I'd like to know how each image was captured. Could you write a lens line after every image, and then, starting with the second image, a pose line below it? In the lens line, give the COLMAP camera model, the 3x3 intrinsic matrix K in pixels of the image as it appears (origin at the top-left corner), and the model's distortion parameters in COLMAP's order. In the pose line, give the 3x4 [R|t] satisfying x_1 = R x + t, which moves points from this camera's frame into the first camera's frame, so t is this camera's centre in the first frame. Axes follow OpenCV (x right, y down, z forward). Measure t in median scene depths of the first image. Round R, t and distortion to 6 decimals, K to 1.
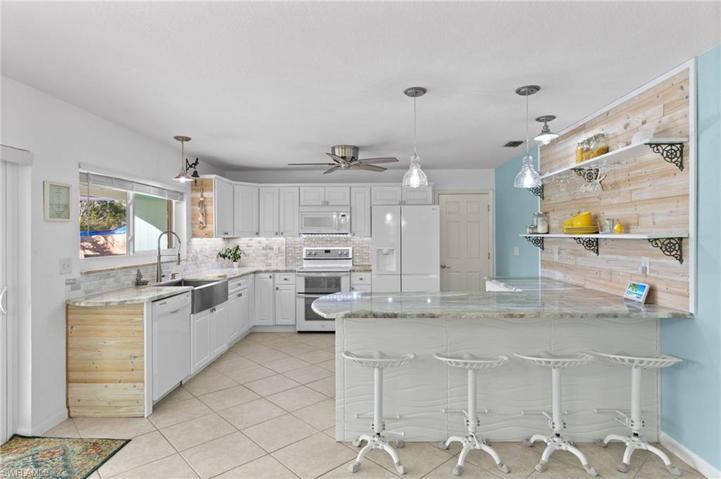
lens RADIAL K [[412.1, 0, 372.1], [0, 412.1, 235.8], [0, 0, 1]] dist [0.014143, -0.002665]
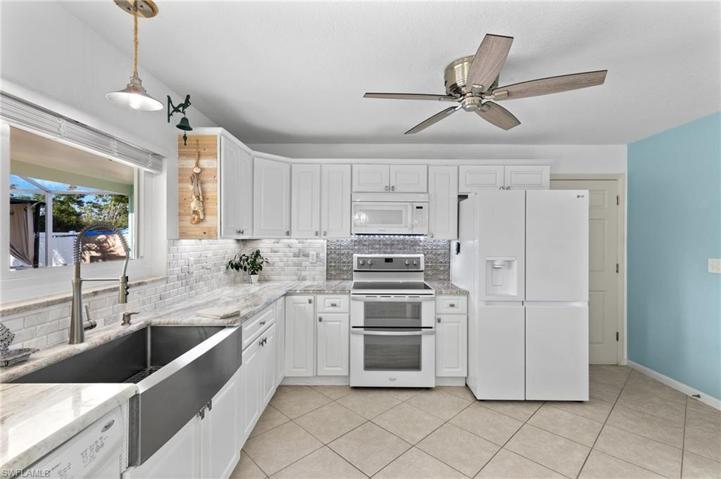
lens RADIAL K [[326.7, 0, 368.2], [0, 326.7, 239.0], [0, 0, 1]] dist [0.005510, -0.000666]
pose [[0.999692, 0.008827, 0.023193, -0.189862], [-0.008860, 0.999960, 0.001323, 0.002294], [-0.023181, -0.001528, 0.999730, 0.554037]]
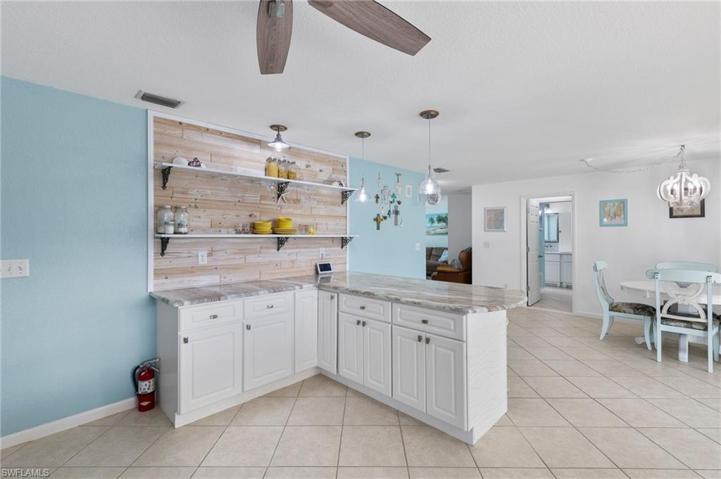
lens RADIAL K [[326.7, 0, 359.0], [0, 326.7, 232.6], [0, 0, 1]] dist [0.005510, -0.000666]
pose [[-0.707865, 0.007152, 0.706311, -0.243201], [0.000726, 0.999956, -0.009397, -0.000541], [-0.706347, -0.006139, -0.707839, 1.067251]]
